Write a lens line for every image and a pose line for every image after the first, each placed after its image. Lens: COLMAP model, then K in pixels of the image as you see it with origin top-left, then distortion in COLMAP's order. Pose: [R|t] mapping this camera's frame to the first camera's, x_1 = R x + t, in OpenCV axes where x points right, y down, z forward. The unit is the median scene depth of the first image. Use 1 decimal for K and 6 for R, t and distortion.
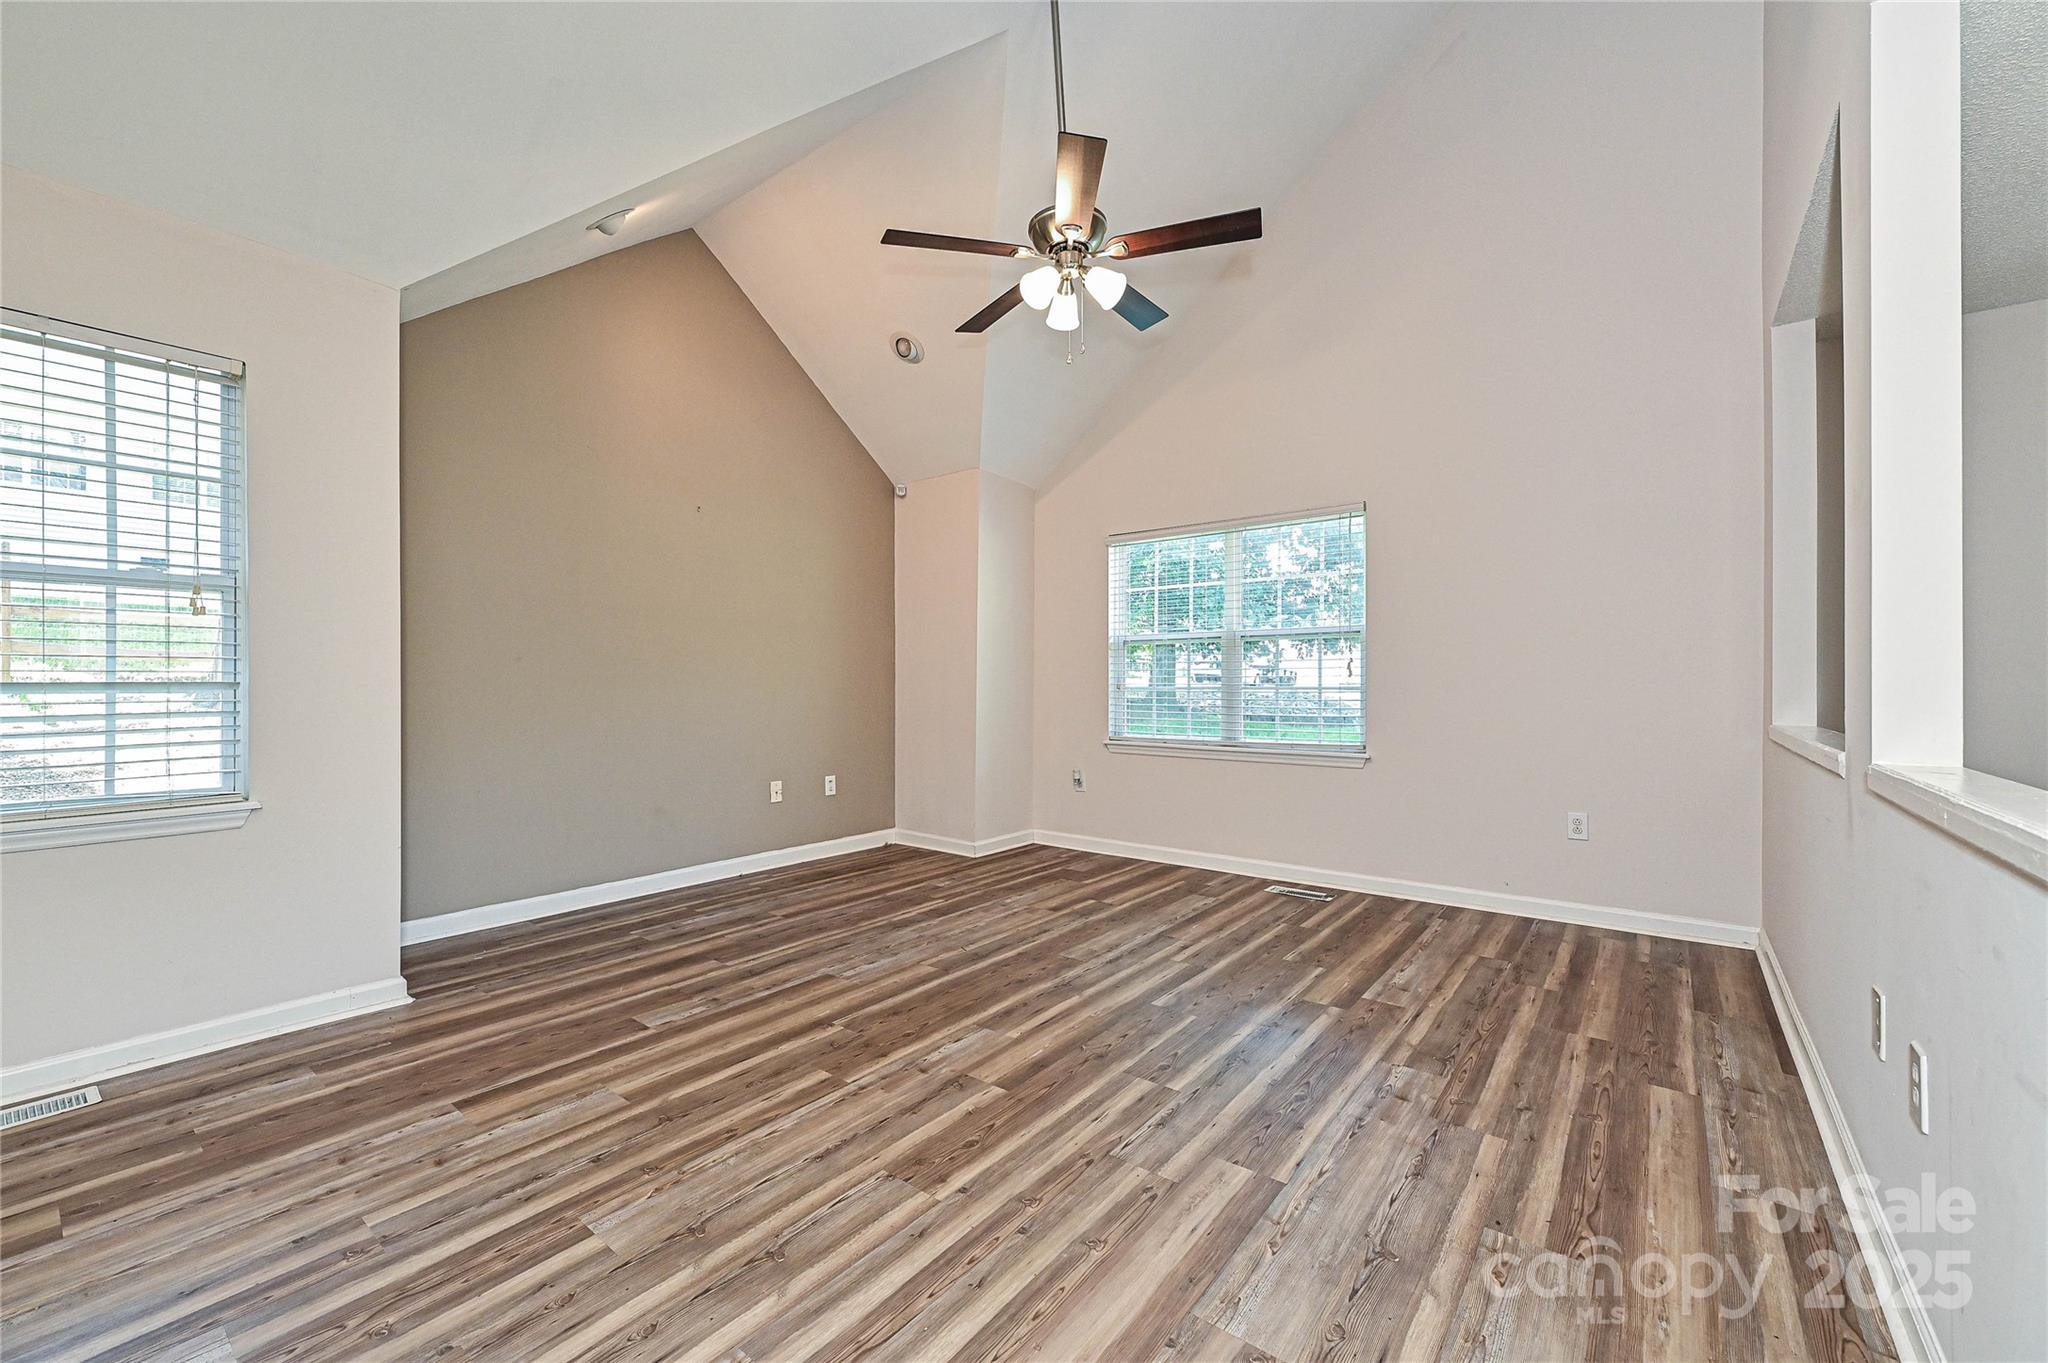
lens RADIAL K [[855.2, 0, 1007.0], [0, 855.2, 677.5], [0, 0, 1]] dist [-0.000116, -0.000990]
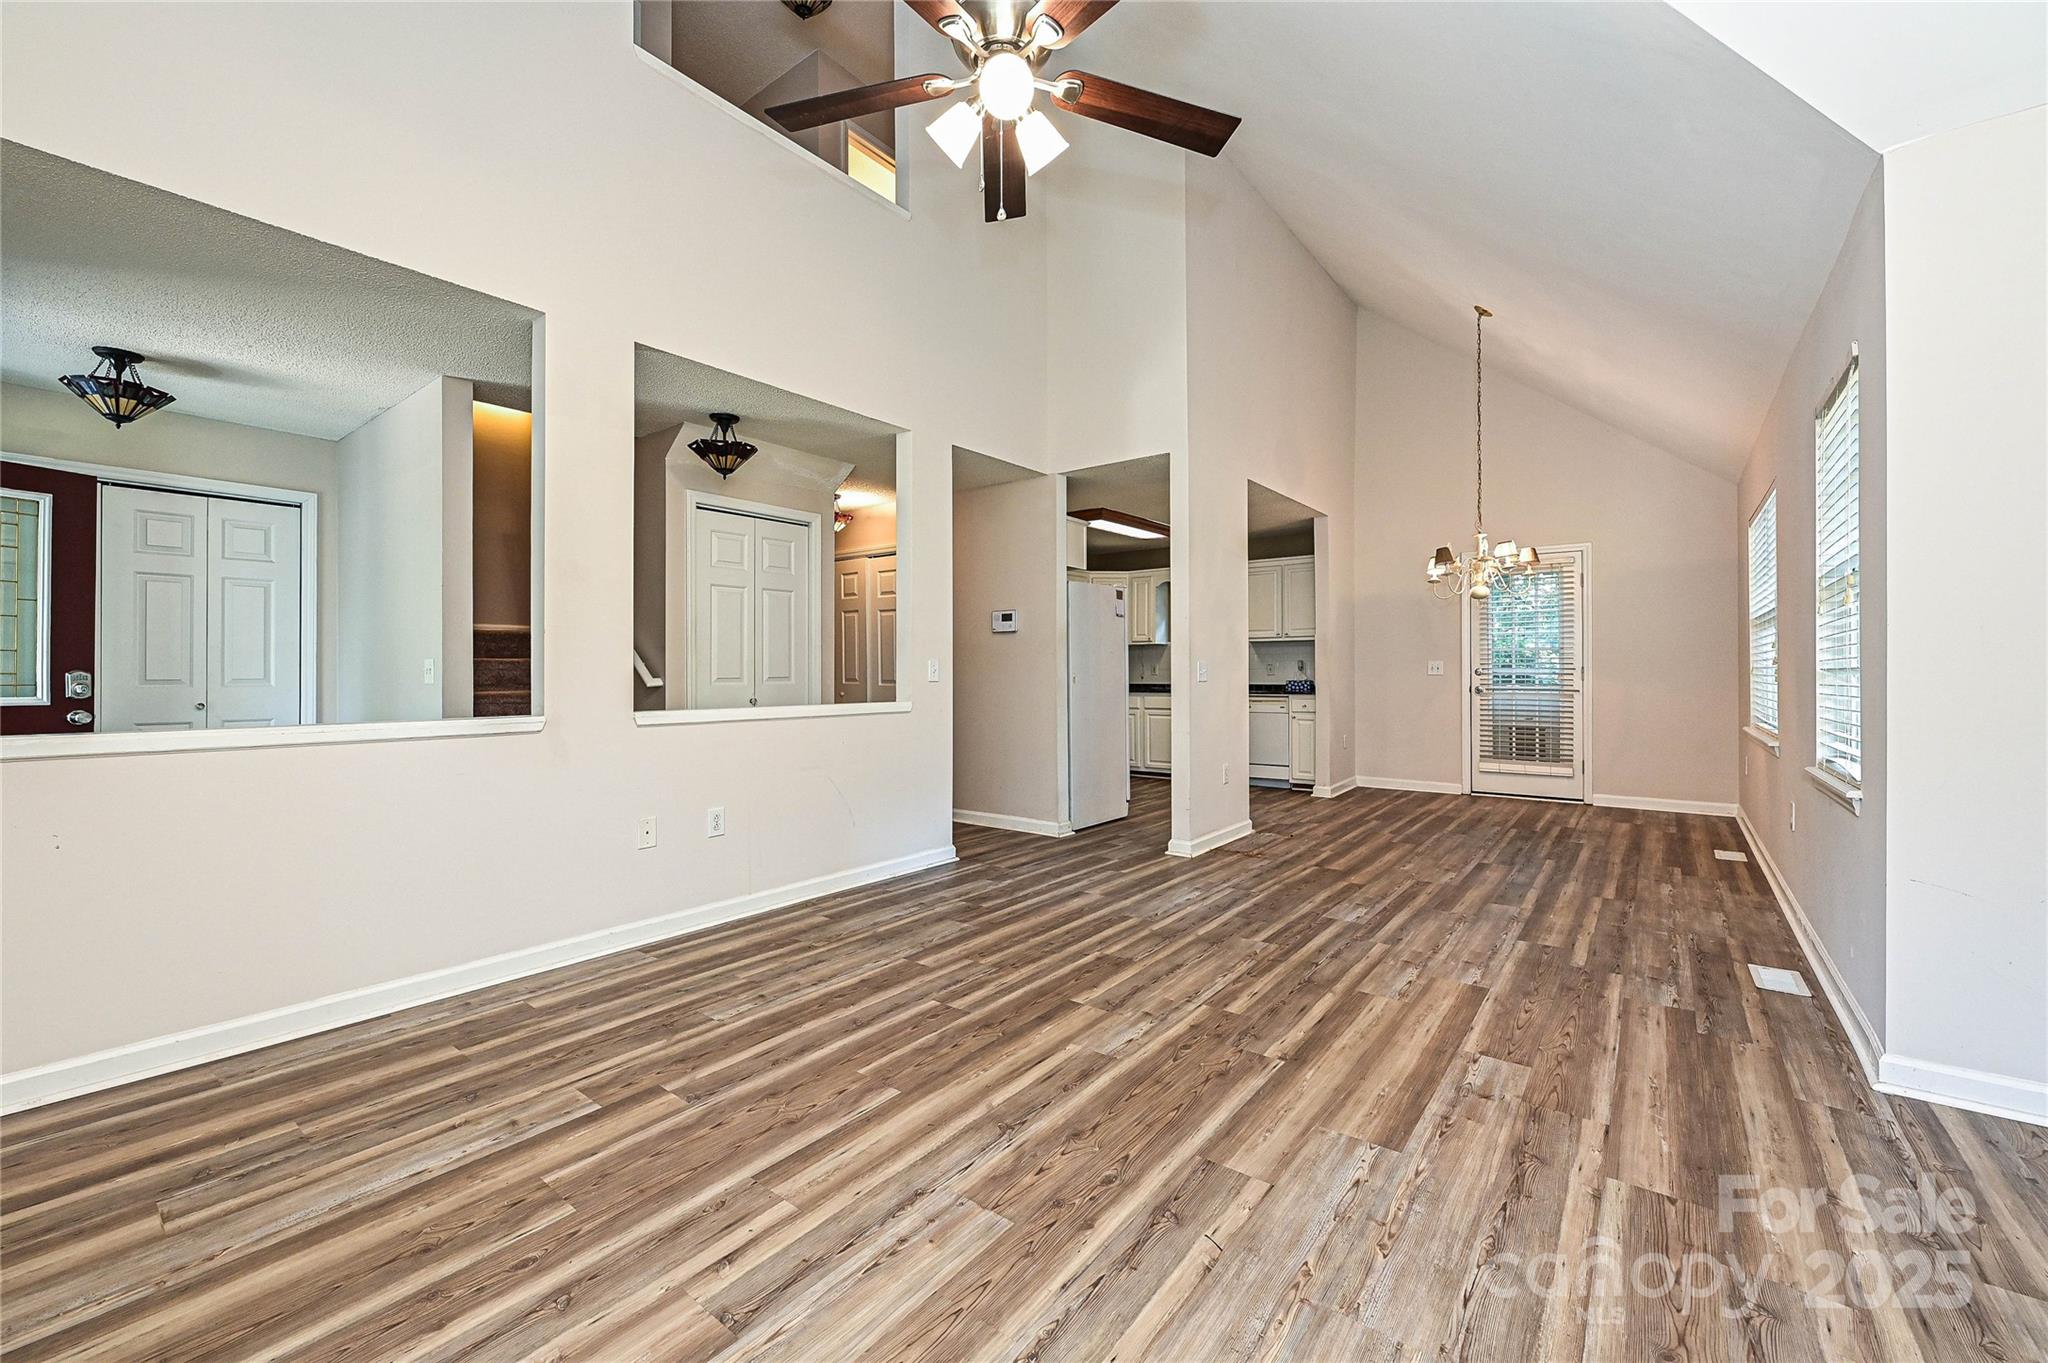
lens RADIAL K [[855.2, 0, 1005.9], [0, 855.2, 677.5], [0, 0, 1]] dist [-0.000116, -0.000990]
pose [[-0.999991, 0.003437, -0.002487, 0.086703], [0.003437, 0.999994, 0.000099, 0.013737], [0.002488, 0.000091, -0.999997, 2.047827]]
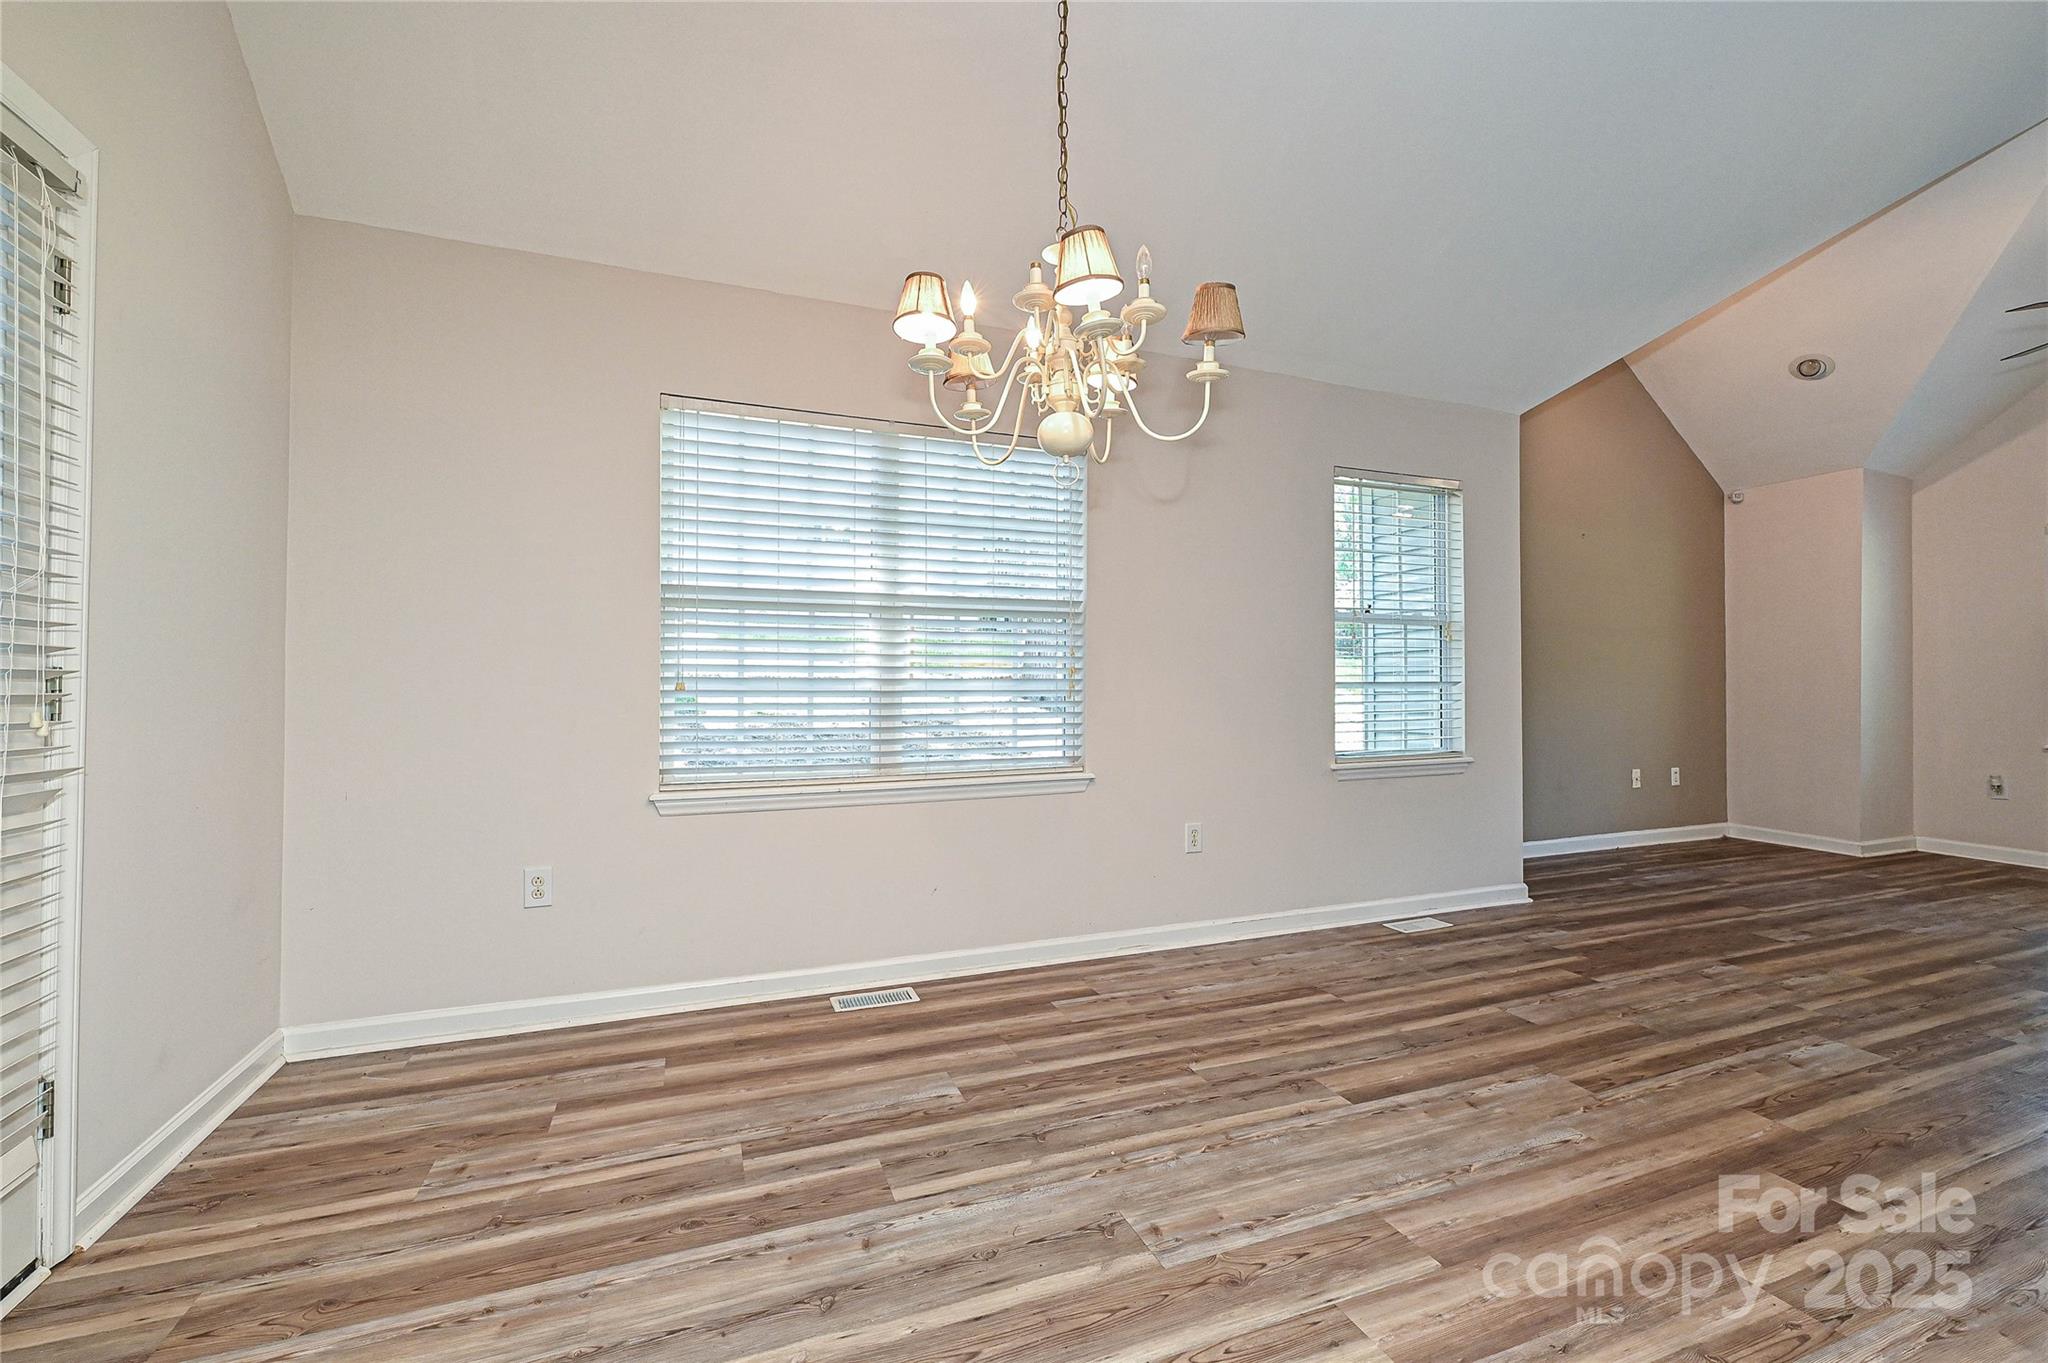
lens RADIAL K [[855.2, 0, 980.8], [0, 855.2, 676.9], [0, 0, 1]] dist [-0.000116, -0.000990]
pose [[0.852284, -0.004634, -0.523060, -0.855889], [0.004469, 0.999989, -0.001577, -0.008058], [0.523061, -0.000994, 0.852295, -0.864828]]
